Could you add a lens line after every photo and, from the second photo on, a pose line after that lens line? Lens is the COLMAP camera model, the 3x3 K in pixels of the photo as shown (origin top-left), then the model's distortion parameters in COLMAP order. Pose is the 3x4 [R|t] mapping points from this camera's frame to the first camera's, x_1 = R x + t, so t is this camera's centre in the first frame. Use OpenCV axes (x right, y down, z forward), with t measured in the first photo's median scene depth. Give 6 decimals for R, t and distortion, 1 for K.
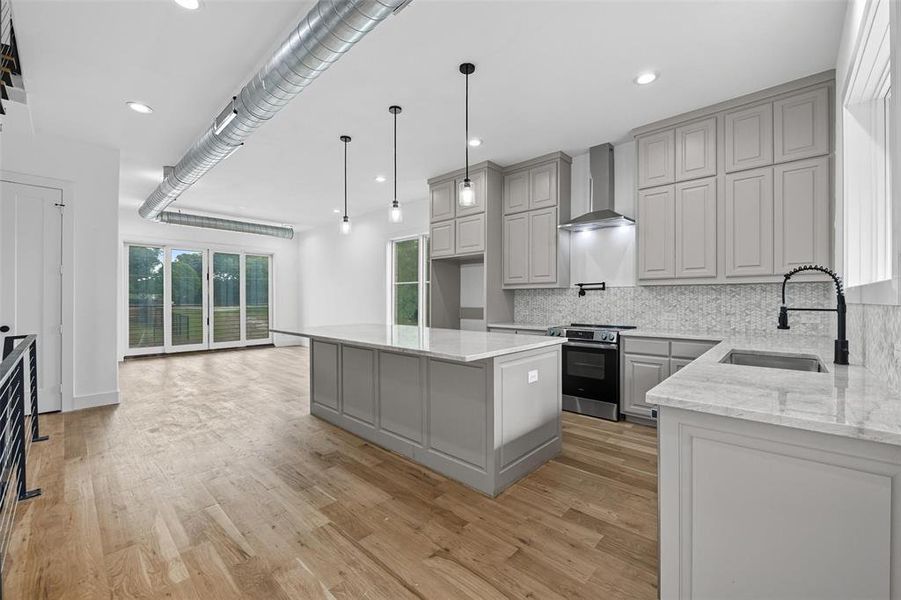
lens RADIAL K [[359.4, 0, 453.9], [0, 359.4, 300.7], [0, 0, 1]] dist [-0.011172, 0.000651]
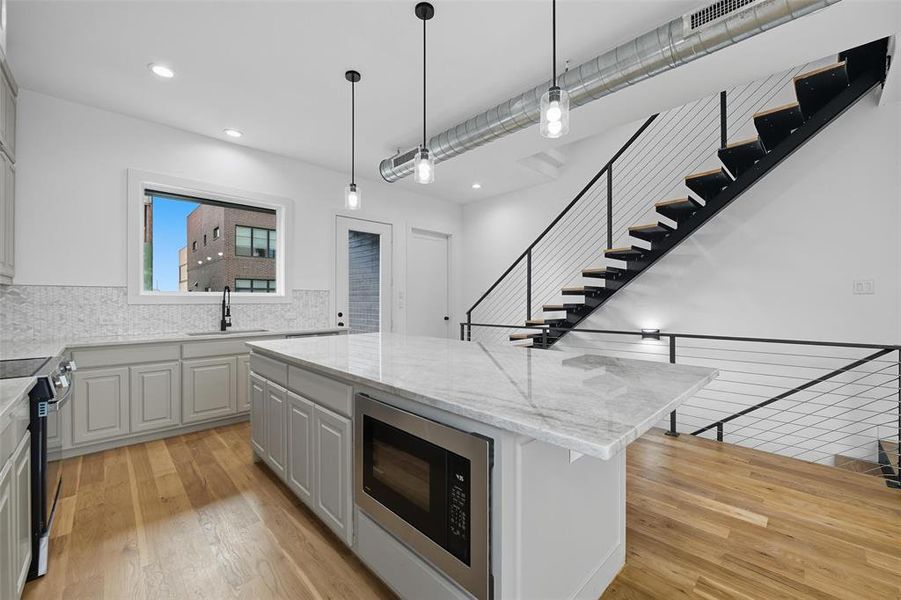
lens RADIAL K [[359.4, 0, 453.9], [0, 359.4, 300.7], [0, 0, 1]] dist [-0.011172, 0.000651]
pose [[-0.998515, 0.004595, 0.054275, -0.165122], [0.004698, 0.999987, 0.001778, -0.003074], [-0.054267, 0.002030, -0.998524, 1.091606]]
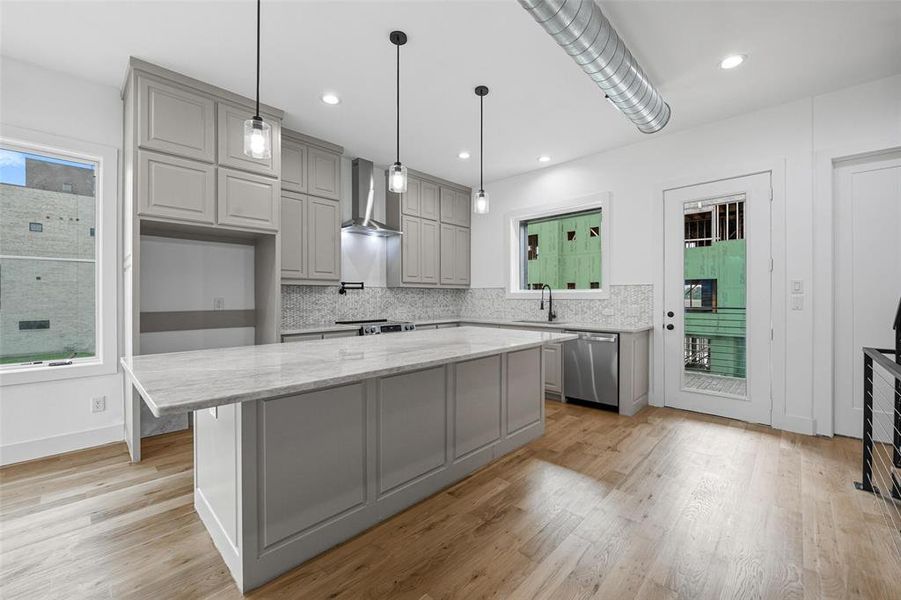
lens RADIAL K [[361.0, 0, 455.2], [0, 361.0, 296.7], [0, 0, 1]] dist [-0.007116, -0.000031]
pose [[0.020197, 0.001046, 0.999795, -0.590496], [0.002992, 0.999995, -0.001107, -0.003595], [-0.999792, 0.003014, 0.020193, 0.577011]]
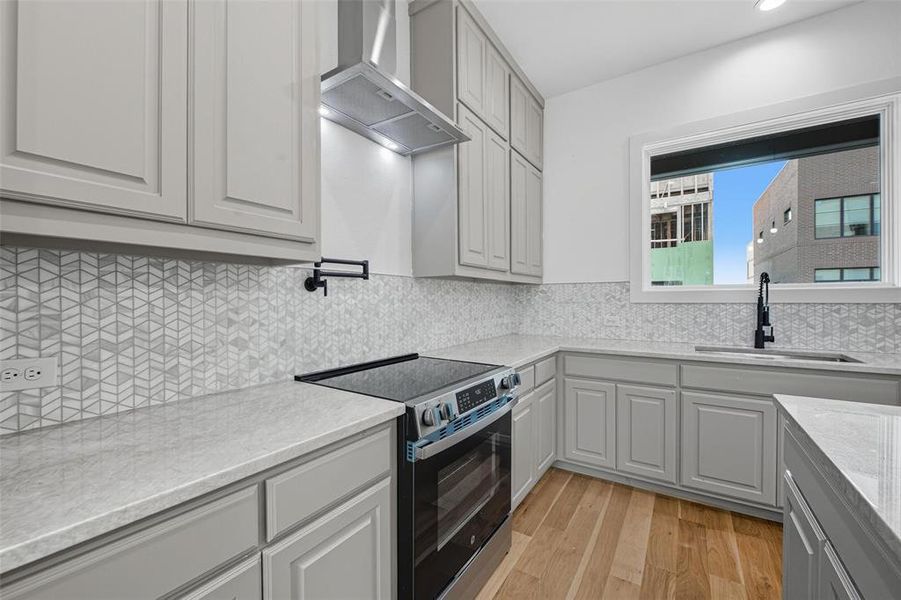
lens RADIAL K [[357.9, 0, 455.5], [0, 357.9, 299.9], [0, 0, 1]] dist [-0.009295, 0.000479]
pose [[-0.168262, 0.000565, 0.985742, -0.013212], [0.005354, 0.999986, 0.000341, -0.004032], [-0.985728, 0.005335, -0.168263, 0.810813]]
